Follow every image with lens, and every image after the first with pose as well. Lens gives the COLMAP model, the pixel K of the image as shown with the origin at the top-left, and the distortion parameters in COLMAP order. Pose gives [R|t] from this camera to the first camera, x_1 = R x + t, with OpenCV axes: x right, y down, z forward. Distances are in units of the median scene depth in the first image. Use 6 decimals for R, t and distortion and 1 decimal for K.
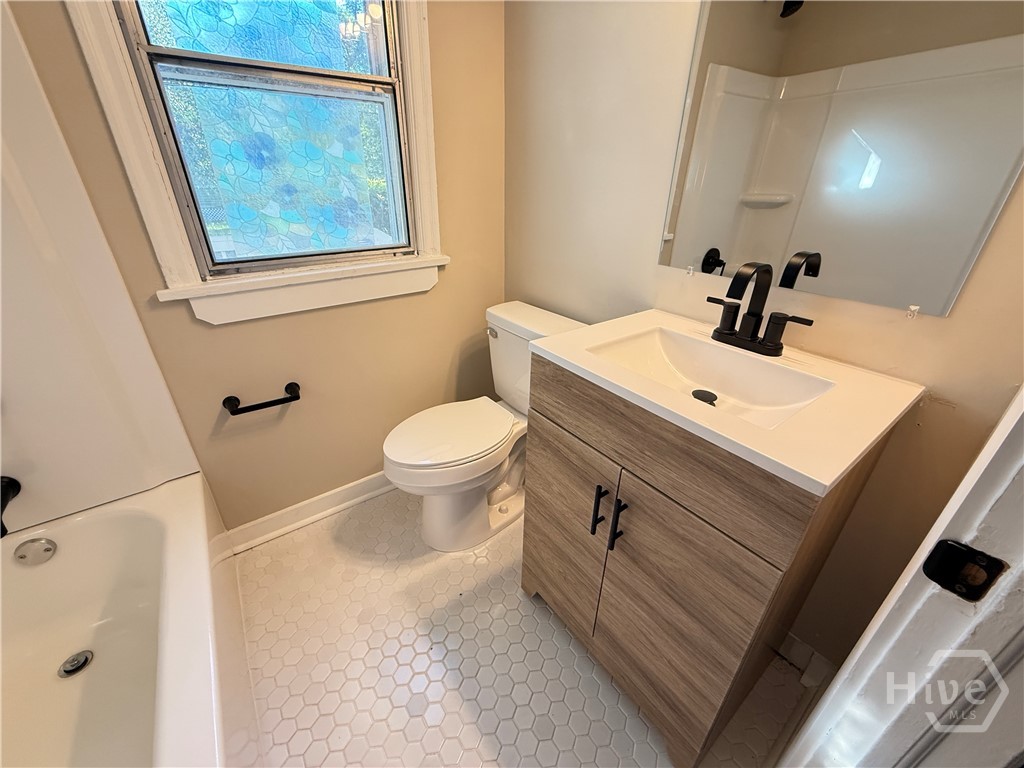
lens RADIAL K [[408.8, 0, 512.6], [0, 408.8, 384.1], [0, 0, 1]] dist [-0.002130, -0.000420]
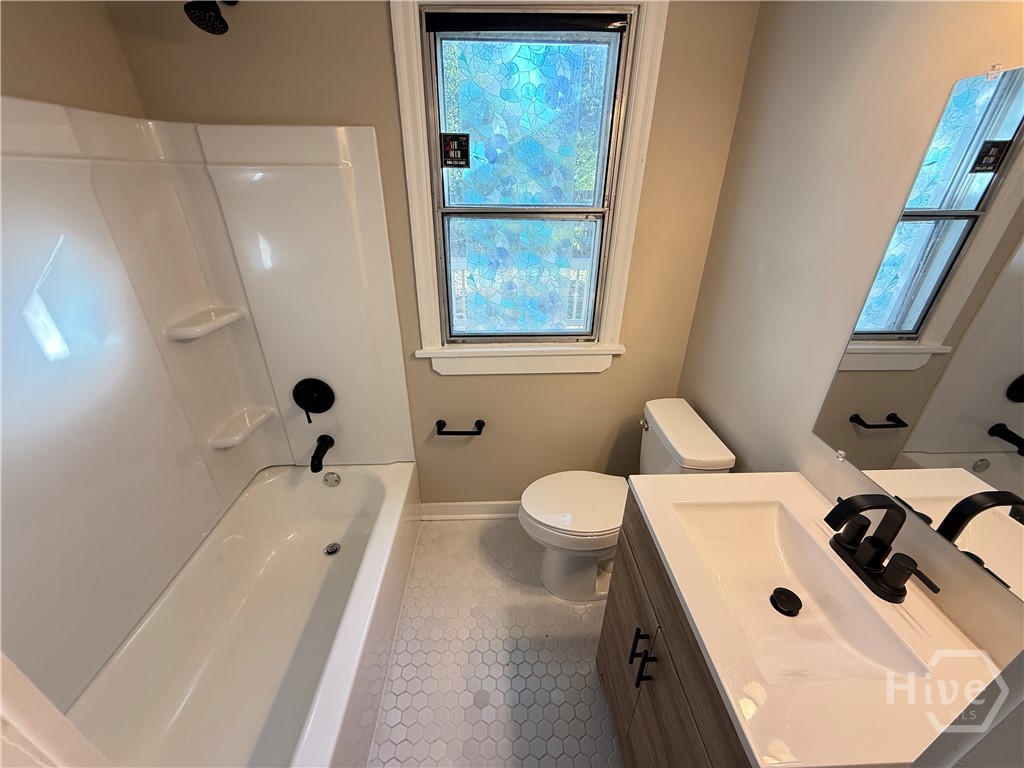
lens RADIAL K [[408.8, 0, 510.2], [0, 408.8, 386.9], [0, 0, 1]] dist [-0.002130, -0.000420]
pose [[0.825673, 0.256457, -0.502487, 0.206027], [-0.254389, 0.964257, 0.074127, -0.254886], [0.503537, 0.066623, 0.861401, -0.129229]]
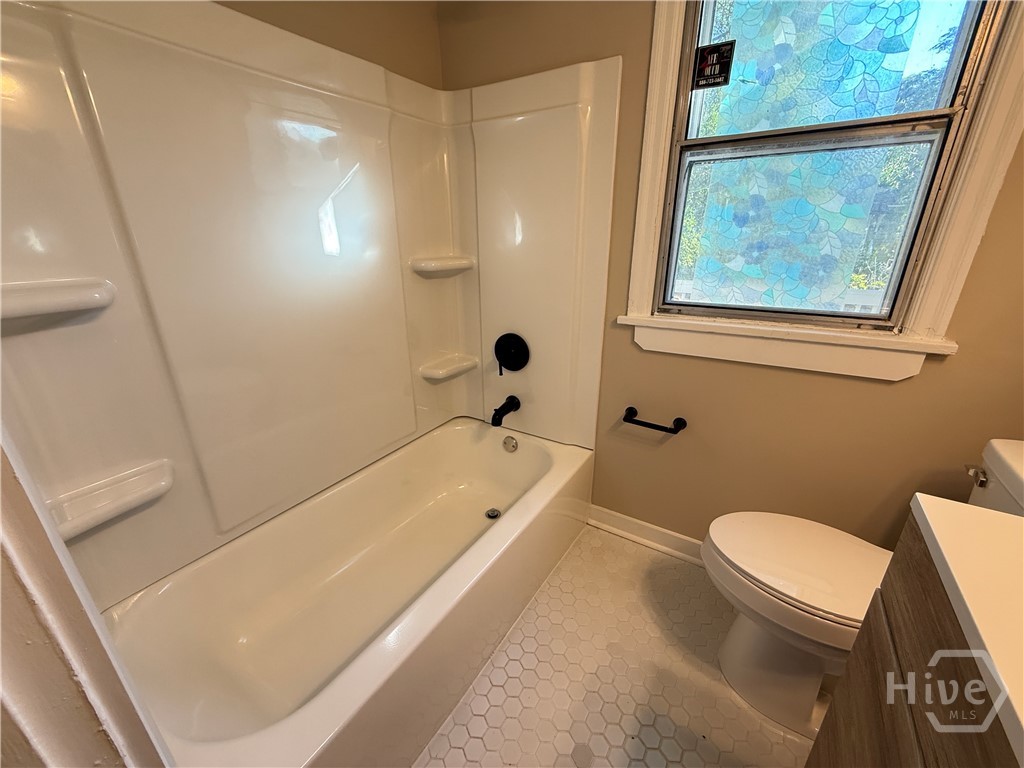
lens RADIAL K [[408.8, 0, 506.6], [0, 408.8, 385.8], [0, 0, 1]] dist [-0.002130, -0.000420]
pose [[0.349265, 0.316090, -0.882100, 0.232262], [-0.408369, 0.898628, 0.160320, -0.070019], [0.843356, 0.304228, 0.442940, 0.127004]]
